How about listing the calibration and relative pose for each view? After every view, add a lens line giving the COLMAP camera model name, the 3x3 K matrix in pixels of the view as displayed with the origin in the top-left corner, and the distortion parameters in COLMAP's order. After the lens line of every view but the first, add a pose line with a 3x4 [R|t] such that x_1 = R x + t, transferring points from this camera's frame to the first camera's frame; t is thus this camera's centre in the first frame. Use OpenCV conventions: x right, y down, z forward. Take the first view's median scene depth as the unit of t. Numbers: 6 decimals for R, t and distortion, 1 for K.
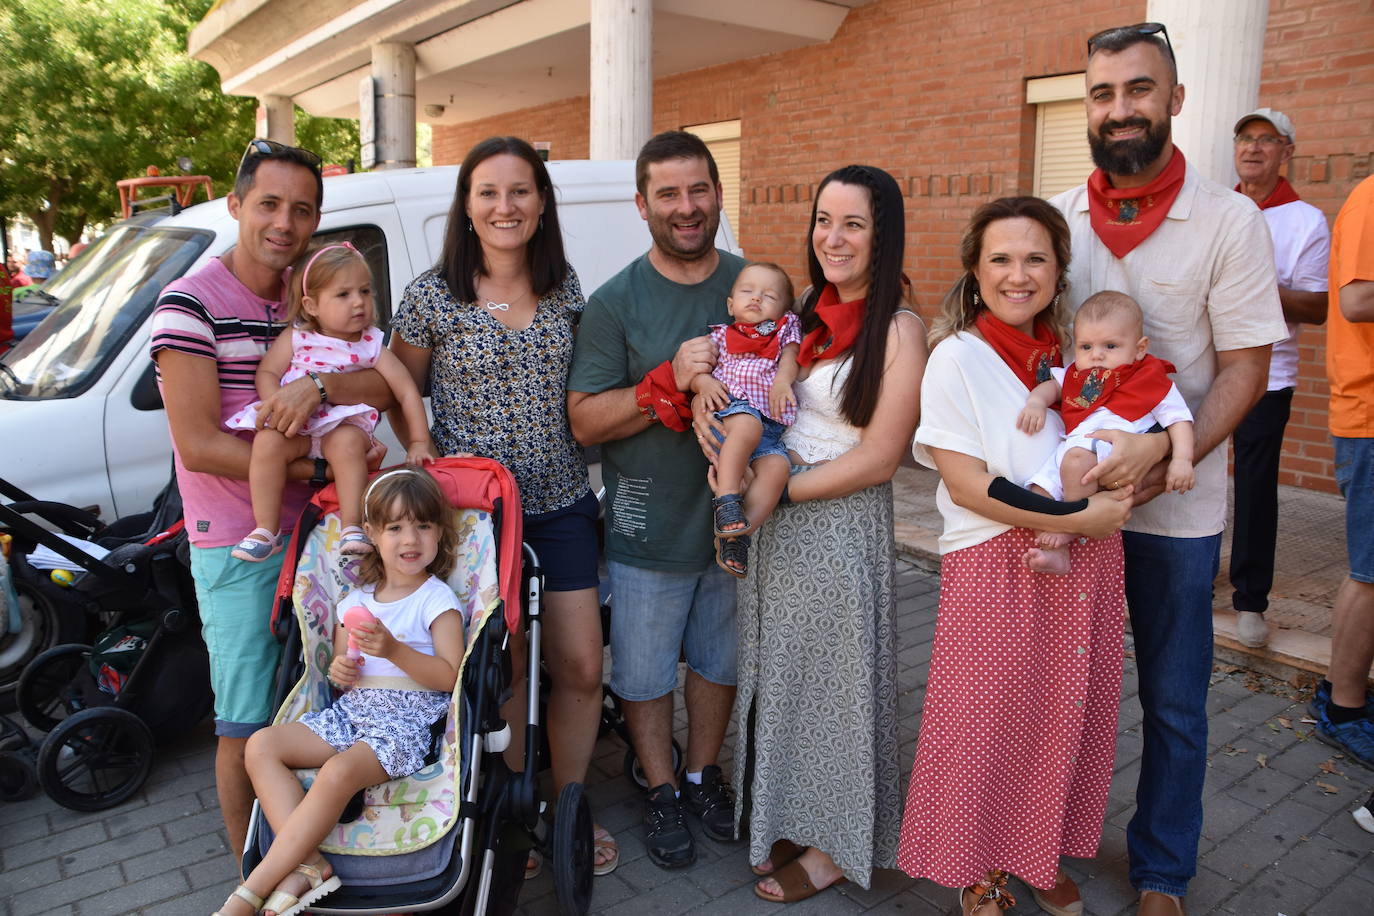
lens RADIAL K [[1050.1, 0, 687.0], [0, 1050.1, 458.0], [0, 0, 1]] dist [-0.160680, 0.121481]
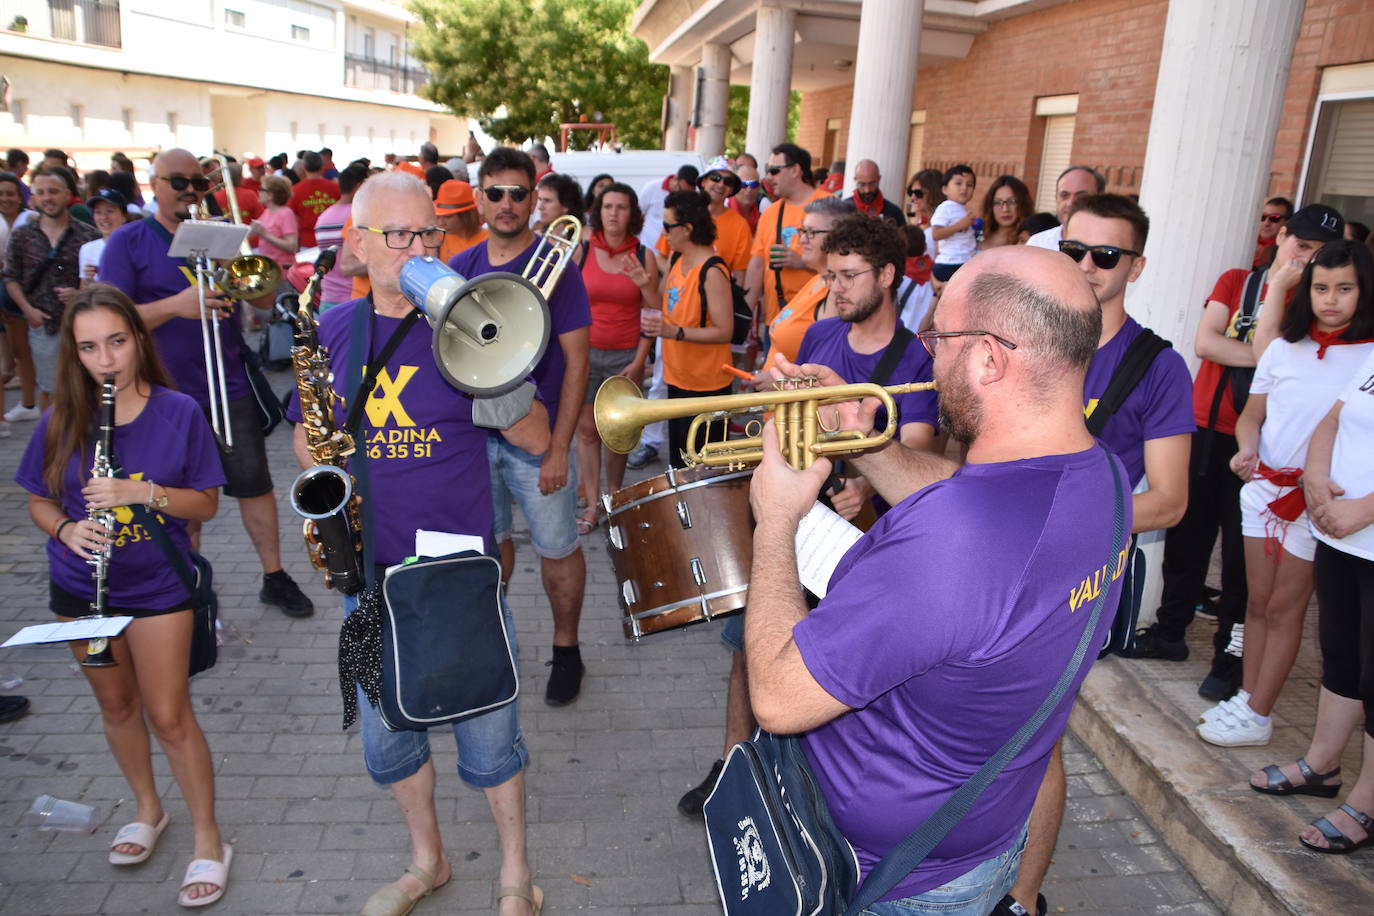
lens RADIAL K [[1050.1, 0, 687.0], [0, 1050.1, 458.0], [0, 0, 1]] dist [-0.160680, 0.121481]
pose [[0.871185, 0.186497, -0.454154, 0.537500], [-0.157594, 0.982317, 0.101079, 0.041170], [0.464974, -0.016486, 0.885171, -0.395035]]
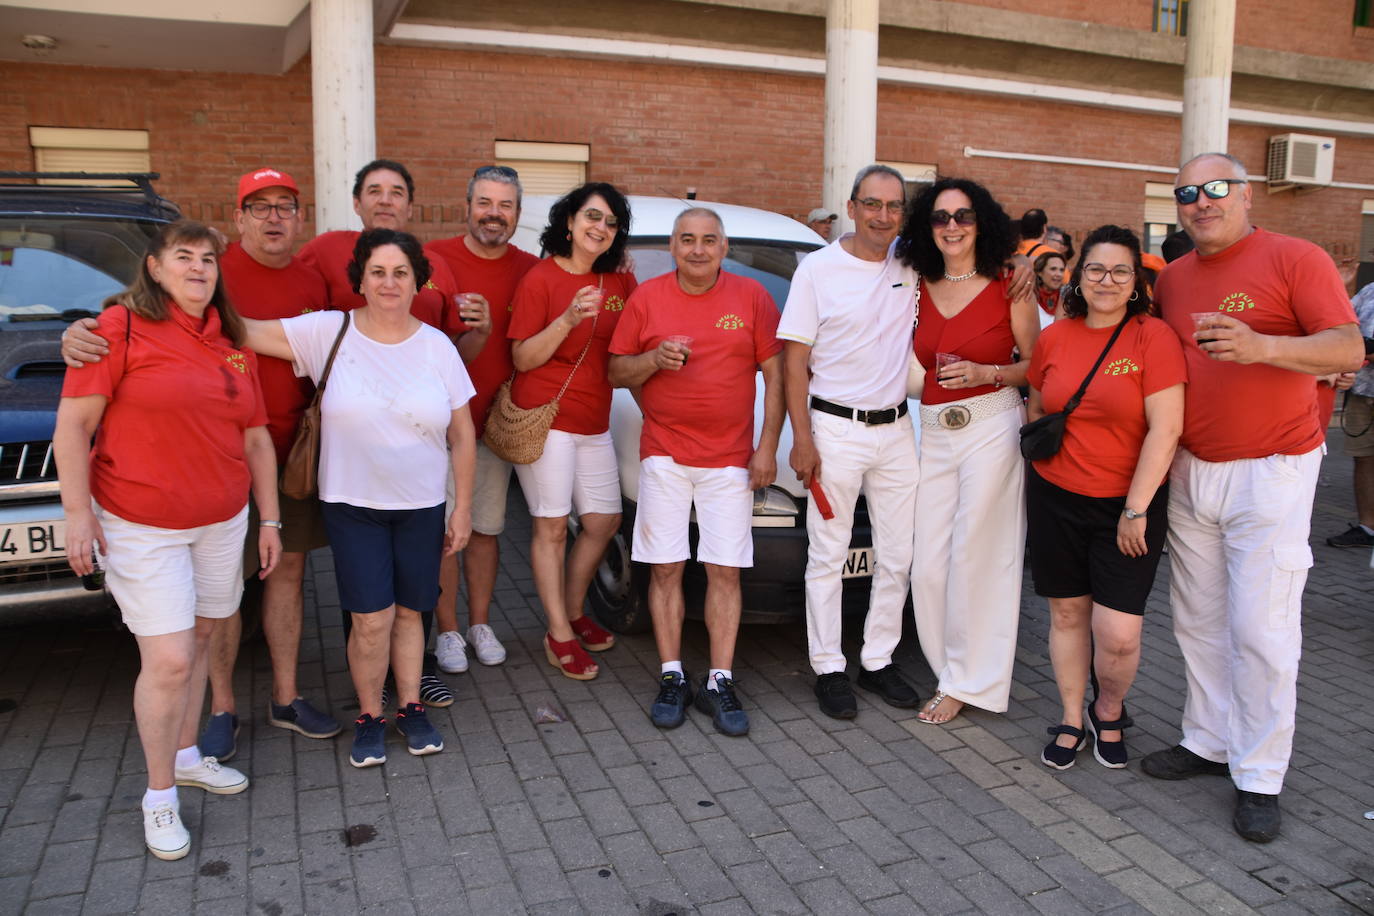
lens RADIAL K [[1050.1, 0, 687.0], [0, 1050.1, 458.0], [0, 0, 1]] dist [-0.160680, 0.121481]
pose [[0.255466, -0.168389, 0.952041, -0.845227], [0.184983, 0.975037, 0.122819, -0.062360], [-0.948956, 0.144736, 0.280238, 0.351264]]
